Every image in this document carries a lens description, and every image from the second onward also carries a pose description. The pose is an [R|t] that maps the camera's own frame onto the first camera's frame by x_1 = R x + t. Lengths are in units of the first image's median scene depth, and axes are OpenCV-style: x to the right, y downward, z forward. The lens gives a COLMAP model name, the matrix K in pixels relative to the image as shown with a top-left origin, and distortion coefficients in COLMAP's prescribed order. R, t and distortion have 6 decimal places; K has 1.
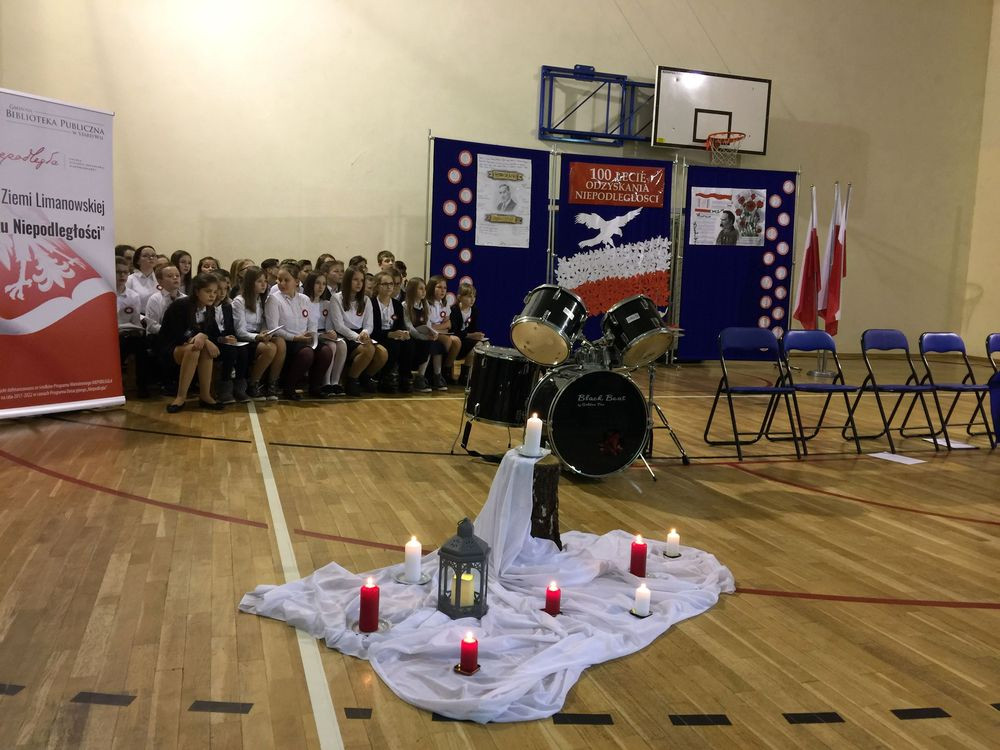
lens RADIAL K [[854.9, 0, 498.4], [0, 854.9, 373.2], [0, 0, 1]] dist [0.081635, -0.130246]
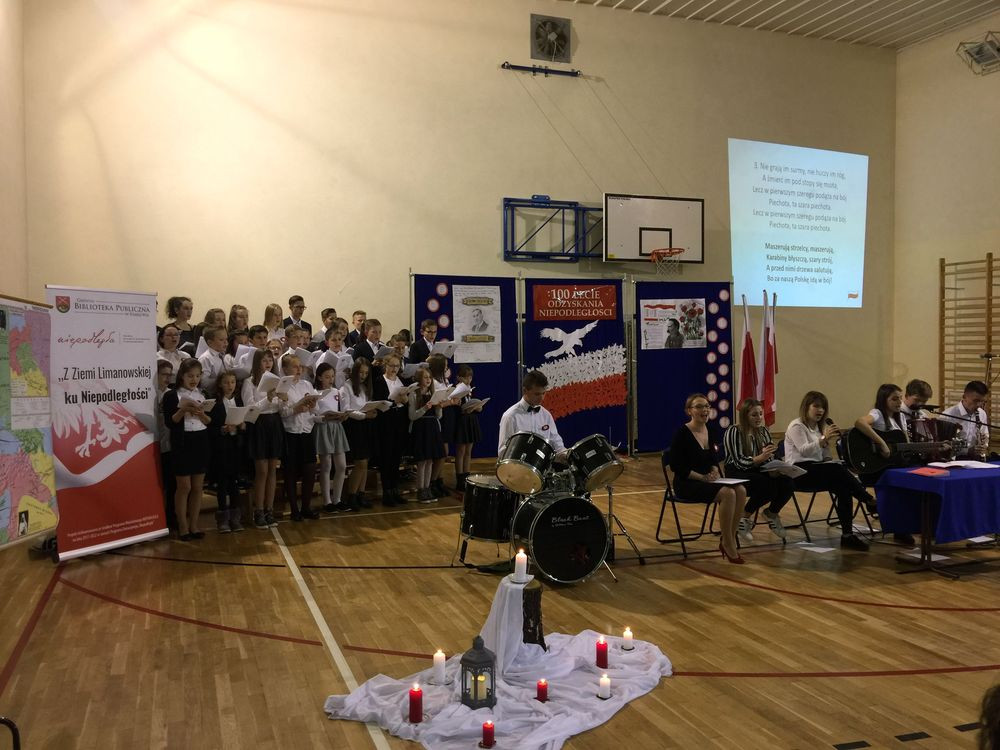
lens RADIAL K [[854.9, 0, 502.2], [0, 854.9, 373.0], [0, 0, 1]] dist [0.081635, -0.130246]
pose [[0.997973, -0.049313, 0.040215, -0.019378], [0.052370, 0.995507, -0.078891, -0.086673], [-0.036144, 0.080838, 0.996072, -0.265639]]
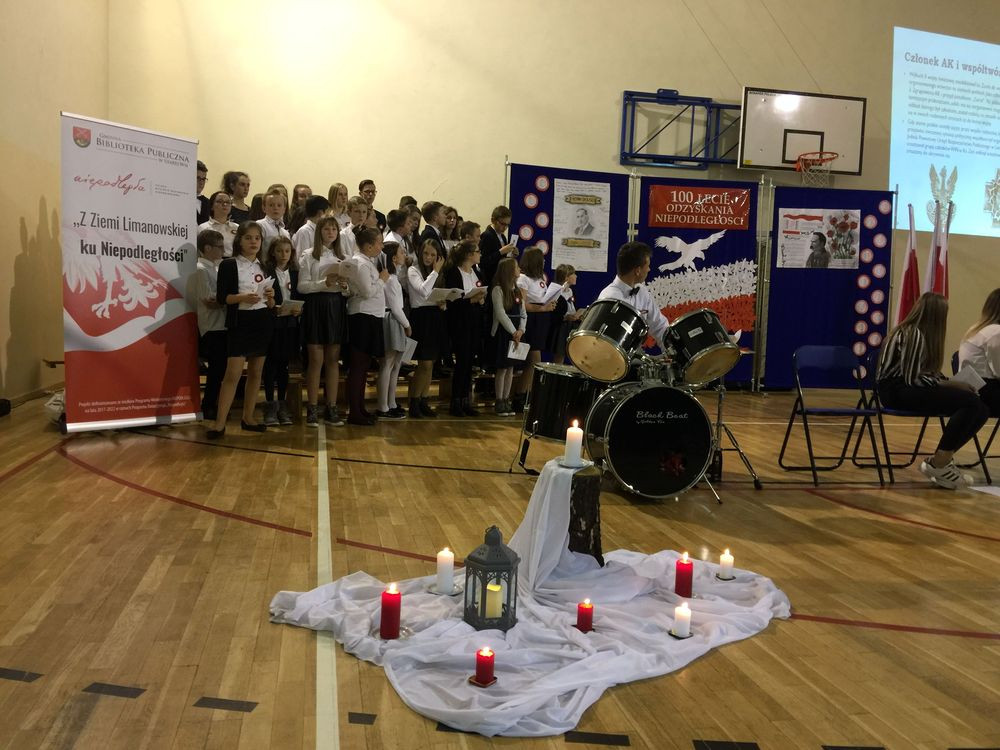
lens RADIAL K [[854.9, 0, 489.3], [0, 854.9, 369.7], [0, 0, 1]] dist [0.081635, -0.130246]
pose [[0.992801, 0.005588, -0.119647, 0.041043], [-0.010718, 0.999048, -0.042277, 0.019597], [0.119297, 0.043255, 0.991916, 0.019612]]
